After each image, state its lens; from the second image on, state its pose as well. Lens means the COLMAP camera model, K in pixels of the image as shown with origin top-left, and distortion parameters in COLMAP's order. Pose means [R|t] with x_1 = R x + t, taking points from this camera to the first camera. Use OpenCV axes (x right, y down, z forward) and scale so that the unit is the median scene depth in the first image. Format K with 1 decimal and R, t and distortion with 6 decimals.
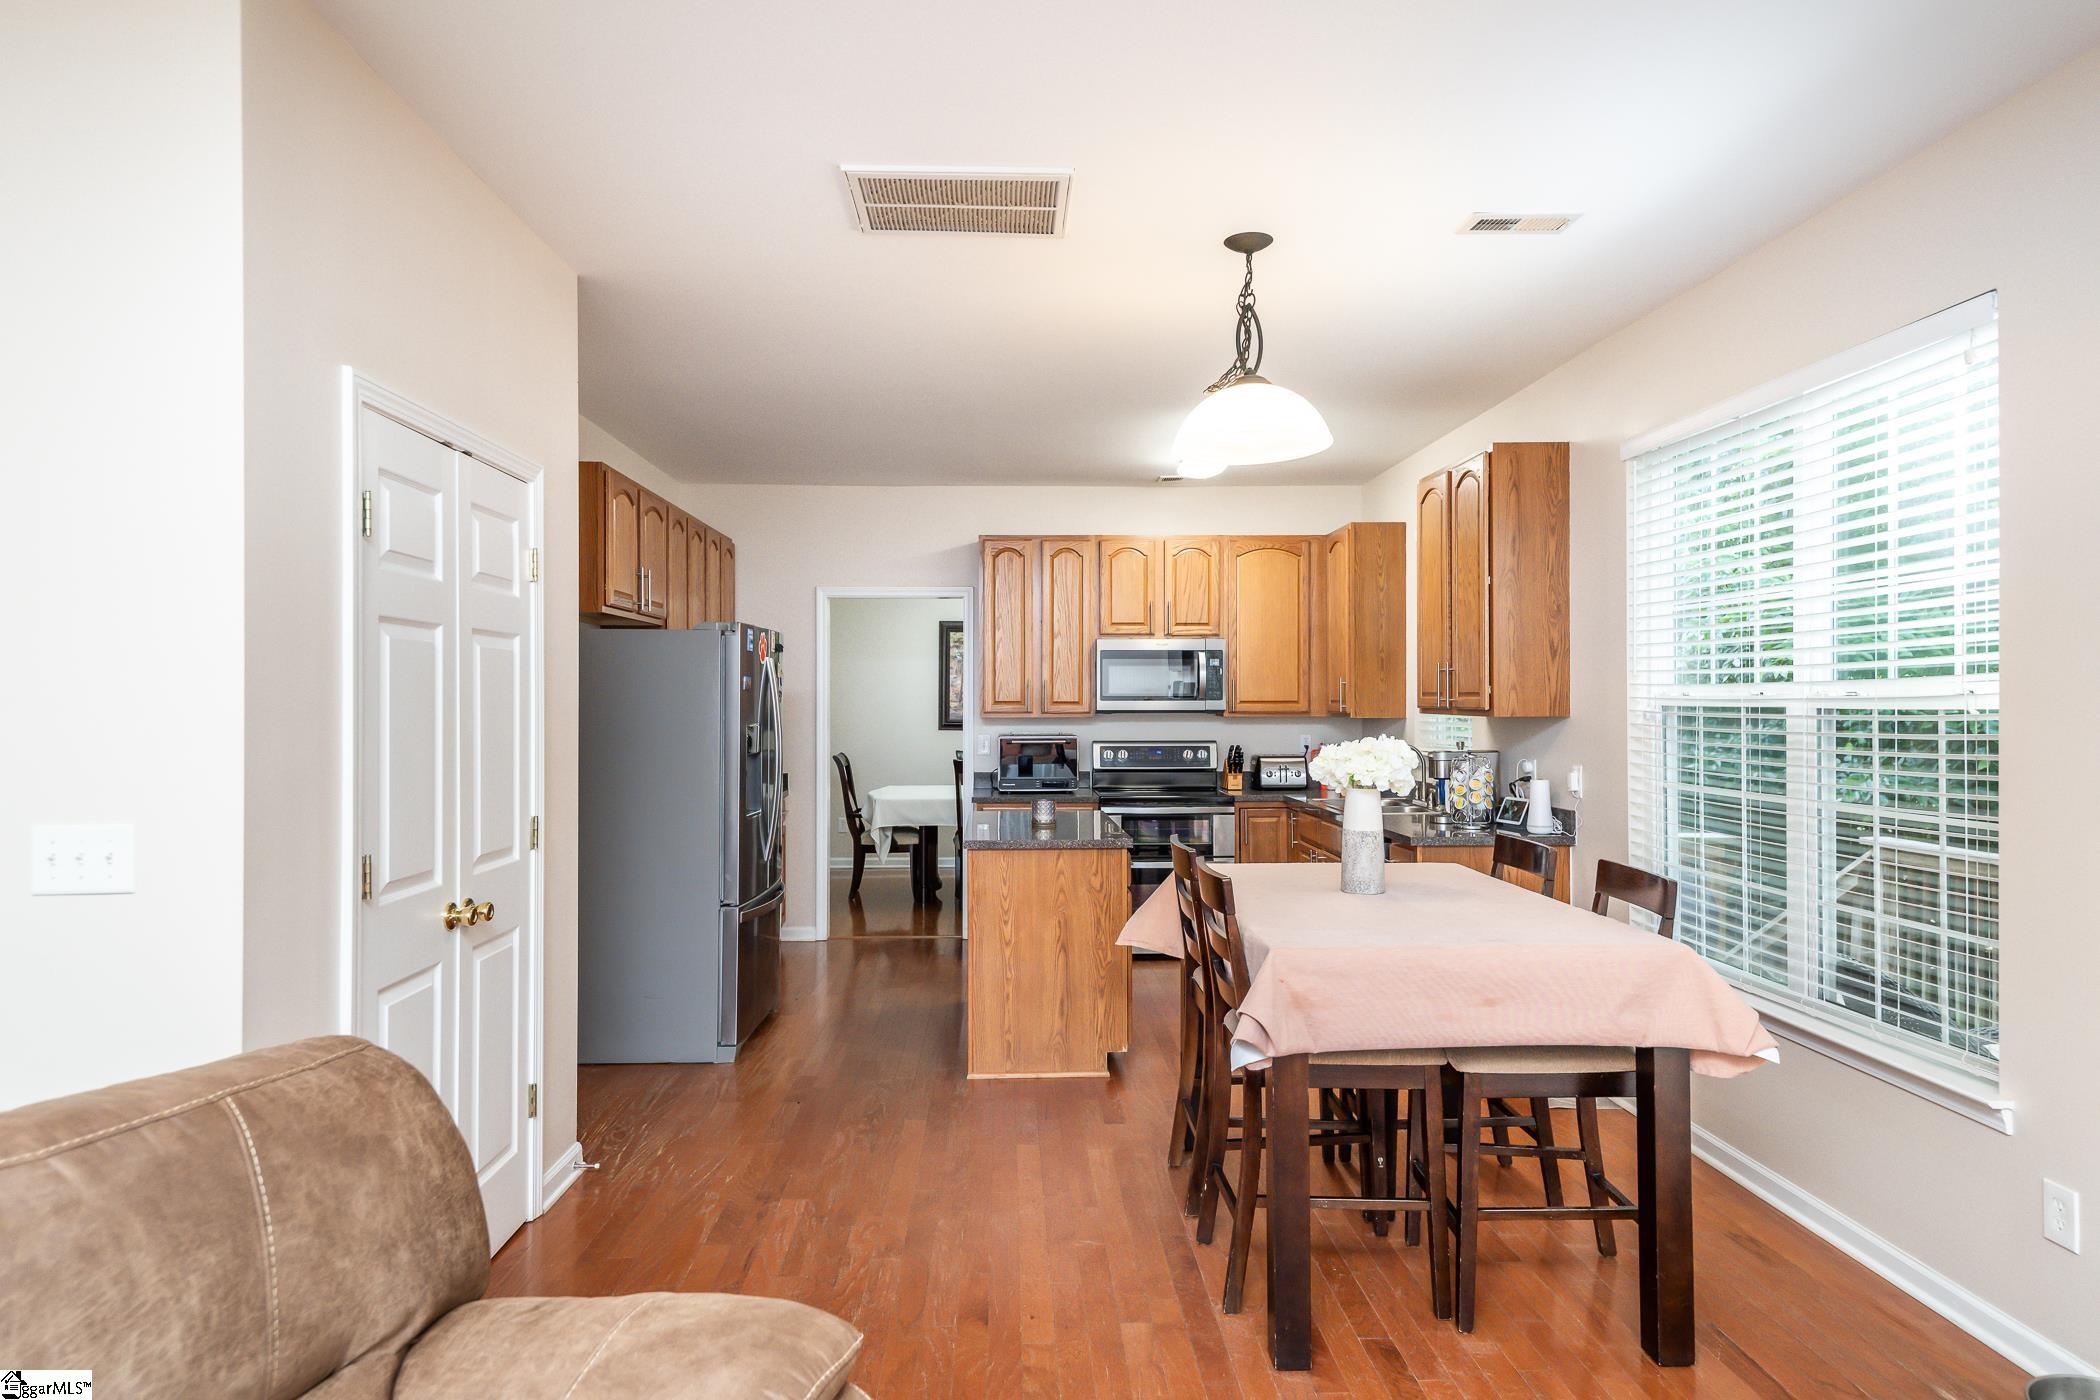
lens RADIAL K [[1223.1, 0, 1050.0], [0, 1223.1, 700.0], [0, 0, 1]] dist [0.000186, 0.000061]
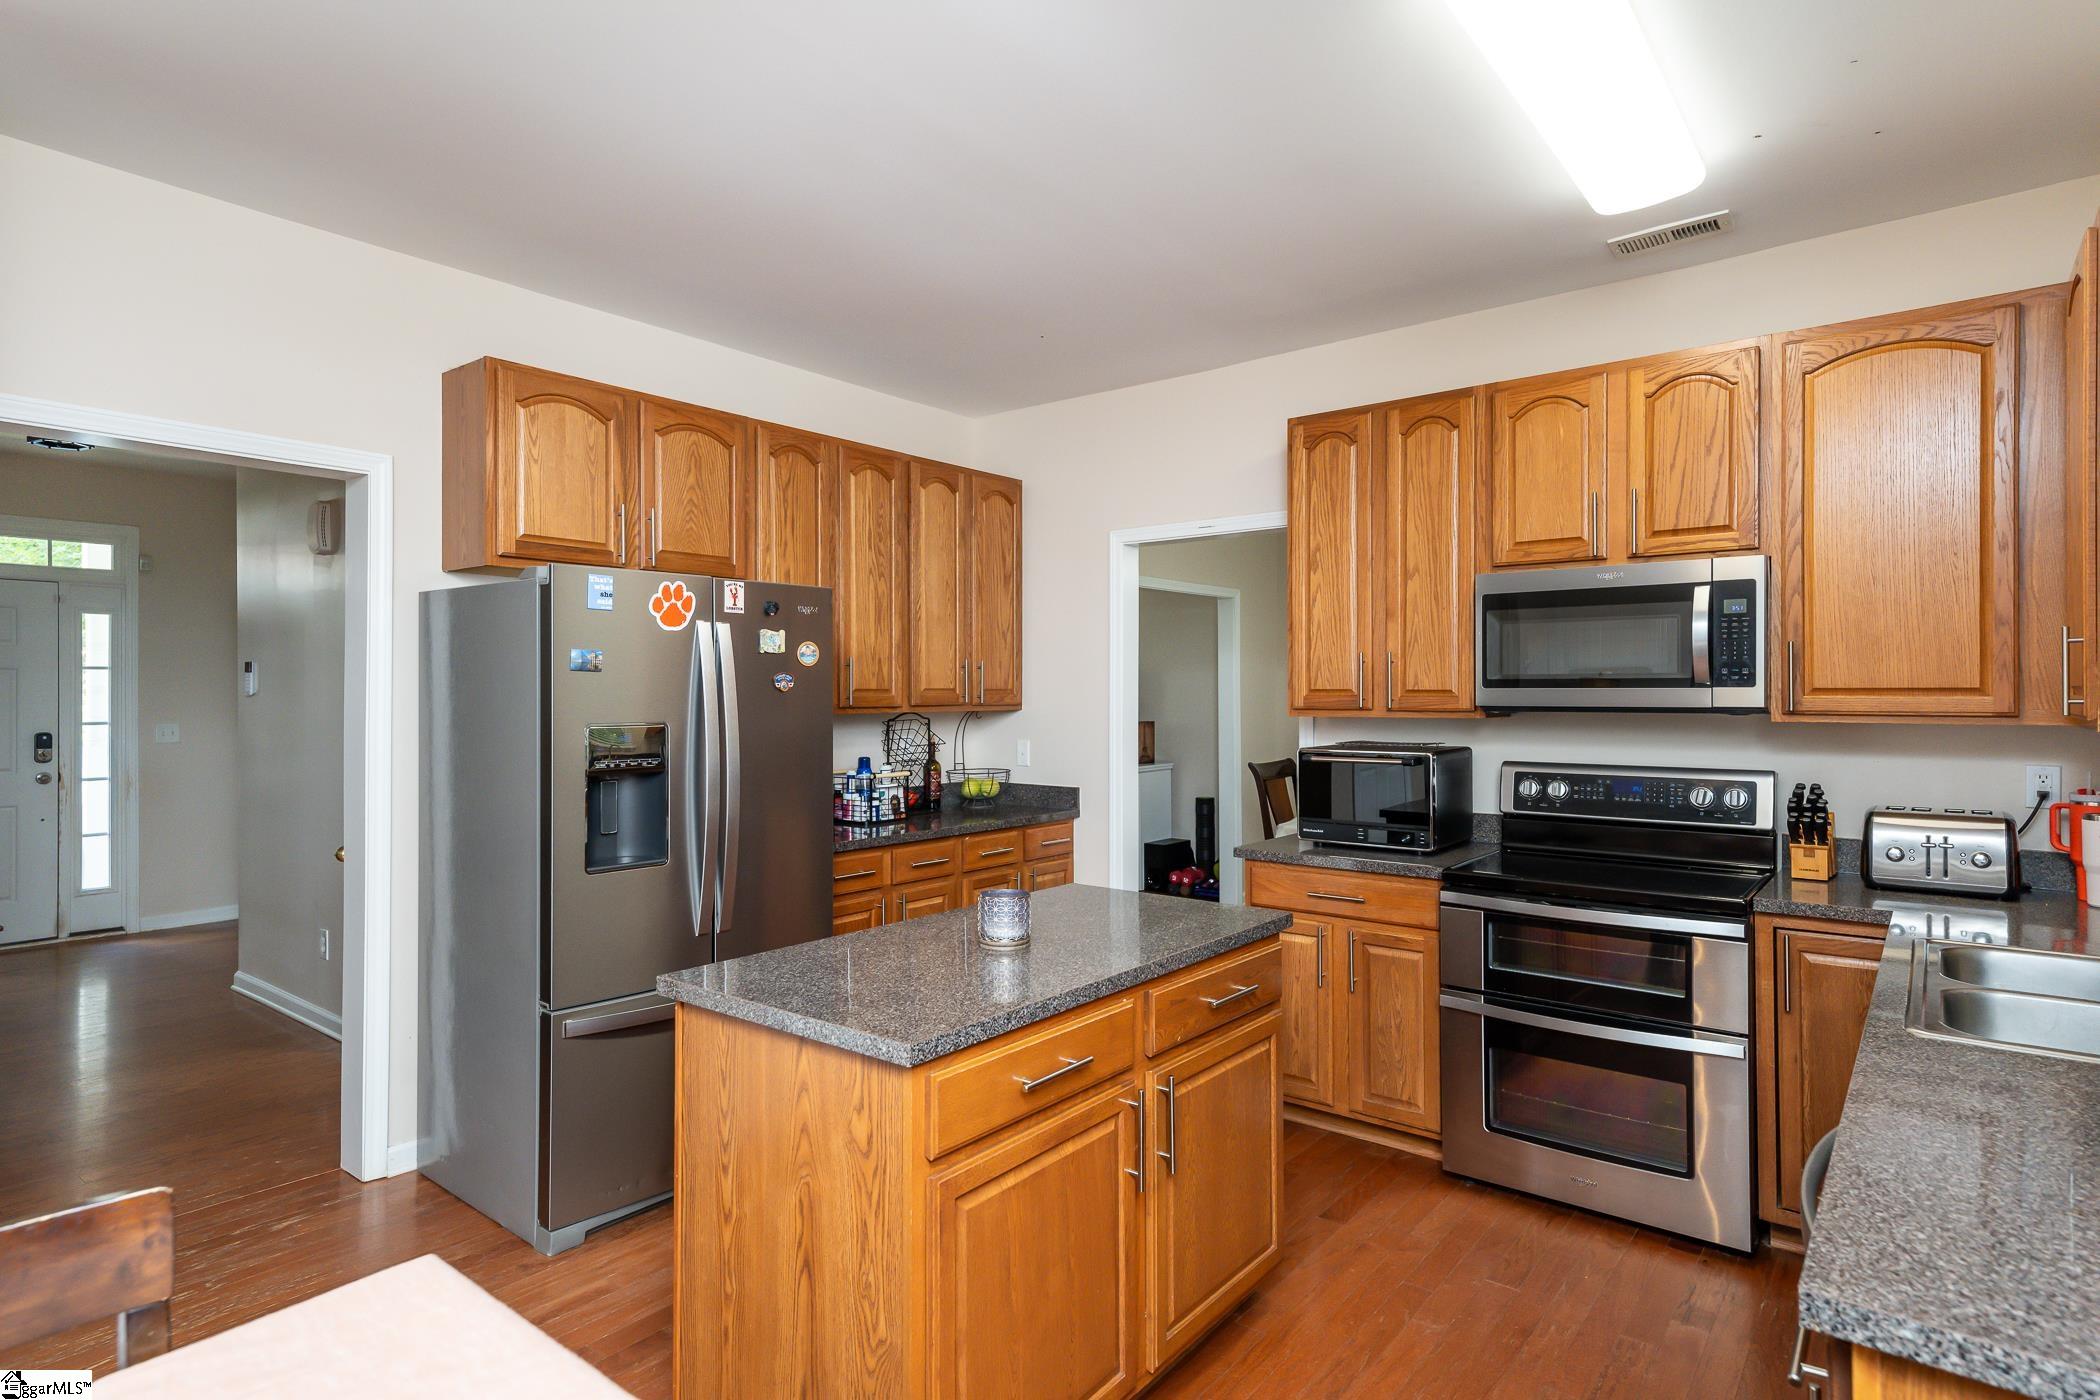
lens RADIAL K [[1115.4, 0, 1050.0], [0, 1115.4, 700.0], [0, 0, 1]] dist [0.018703, -0.001137]
pose [[0.757605, 0.003338, -0.652705, 0.214327], [0.000778, 0.999982, 0.006018, 0.002521], [0.652713, -0.005067, 0.757588, 0.496646]]
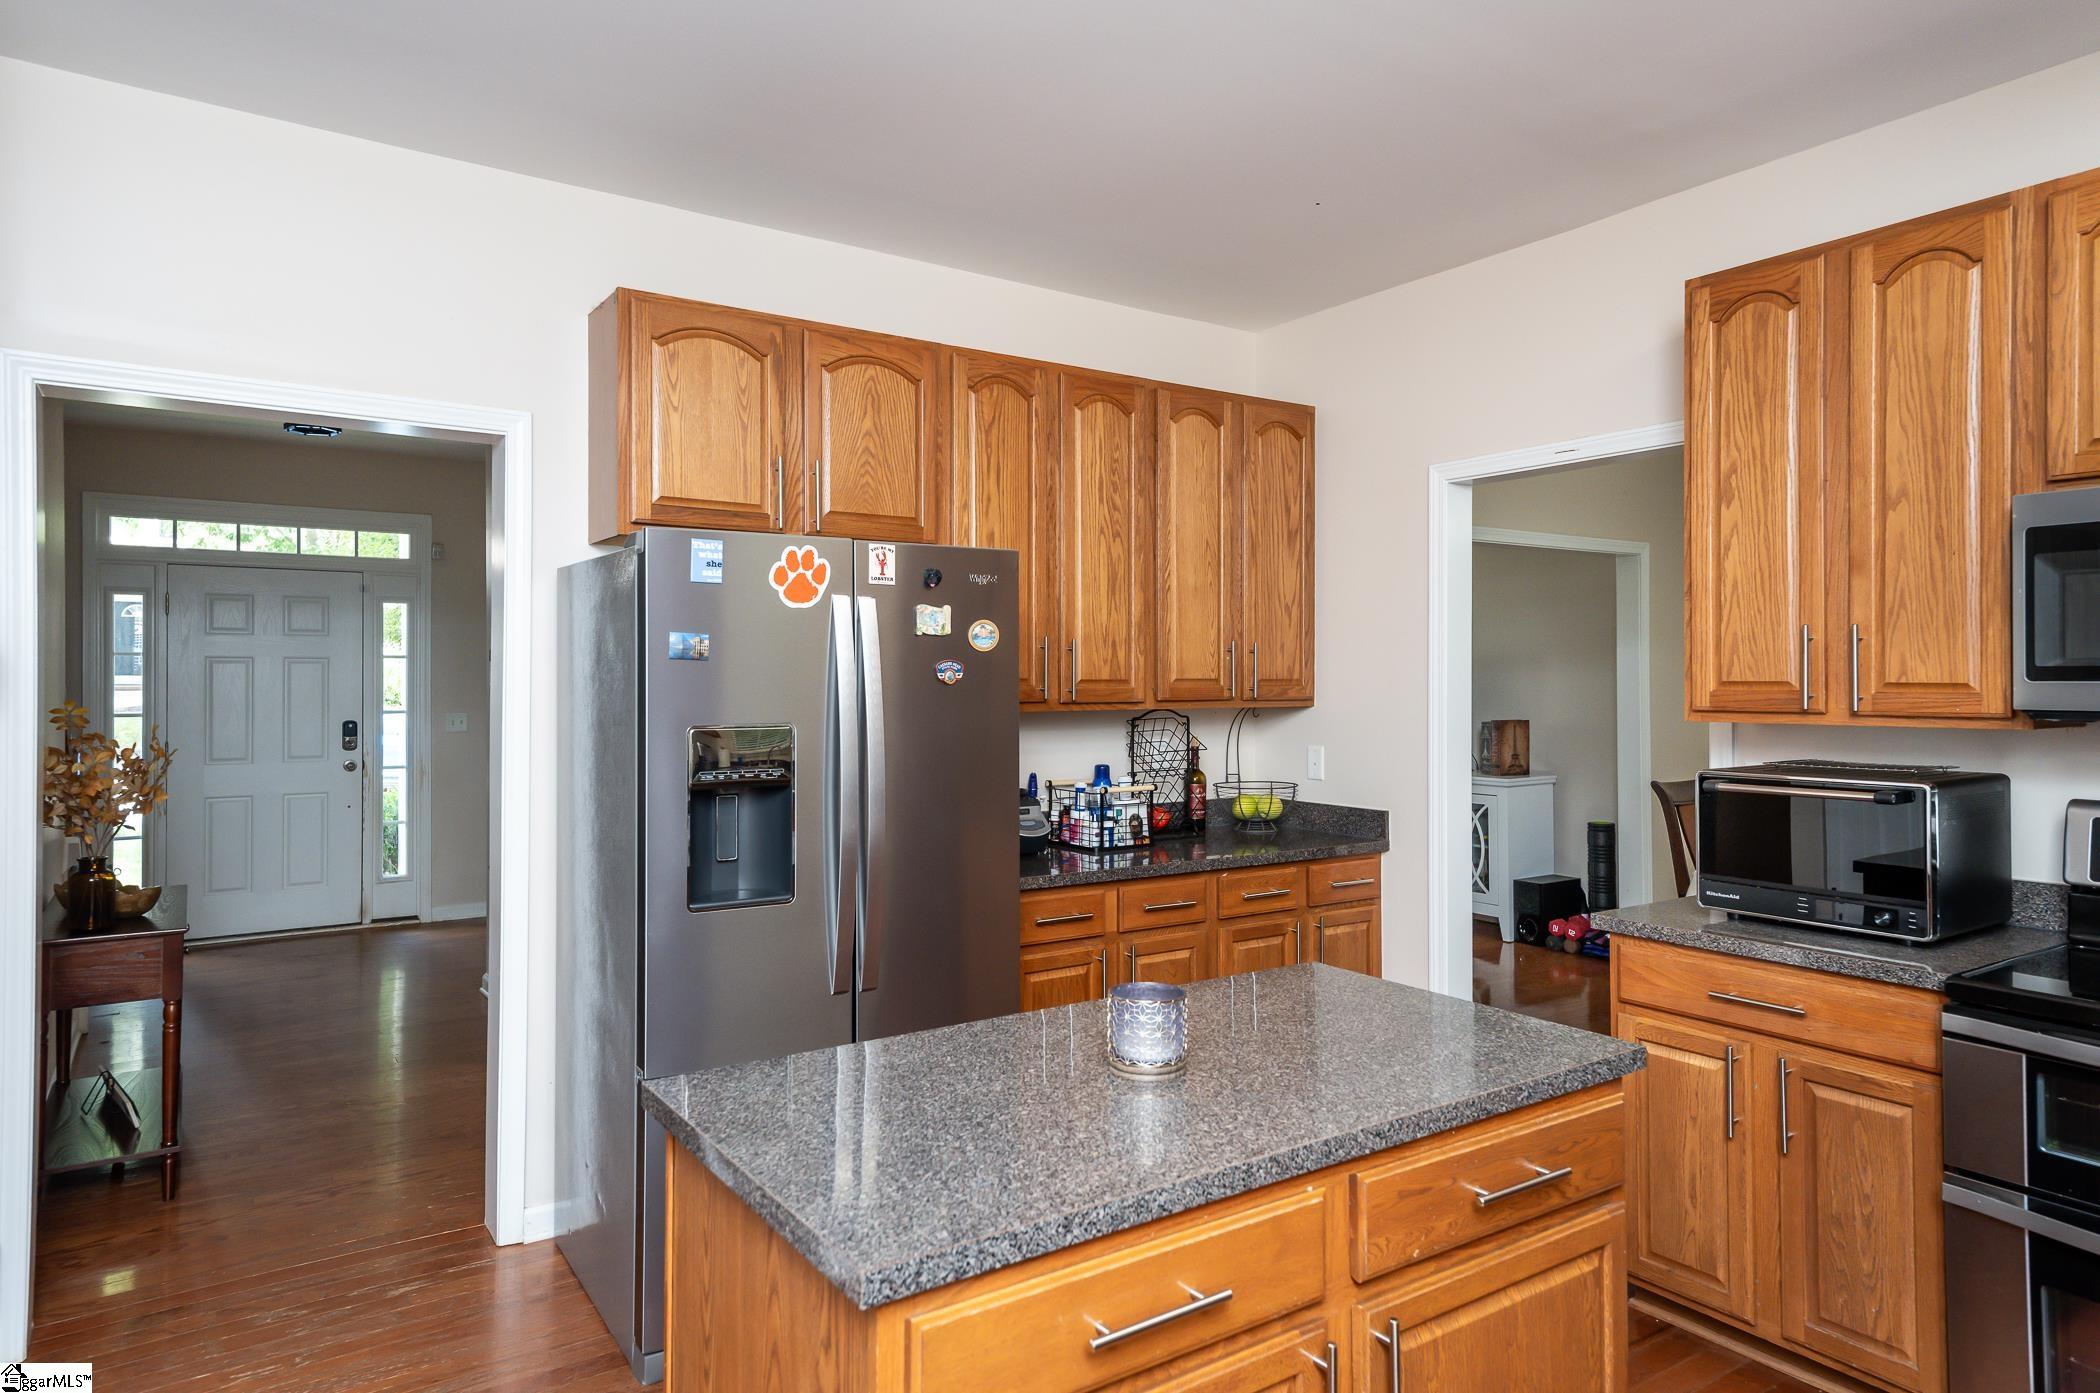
lens RADIAL K [[1262.8, 0, 1041.3], [0, 1262.8, 680.2], [0, 0, 1]] dist [0.035112, -0.014314]
pose [[0.528227, 0.000097, -0.849103, 0.190567], [-0.000449, 1.000000, -0.000165, 0.000440], [0.849103, 0.000468, 0.528227, 0.585048]]
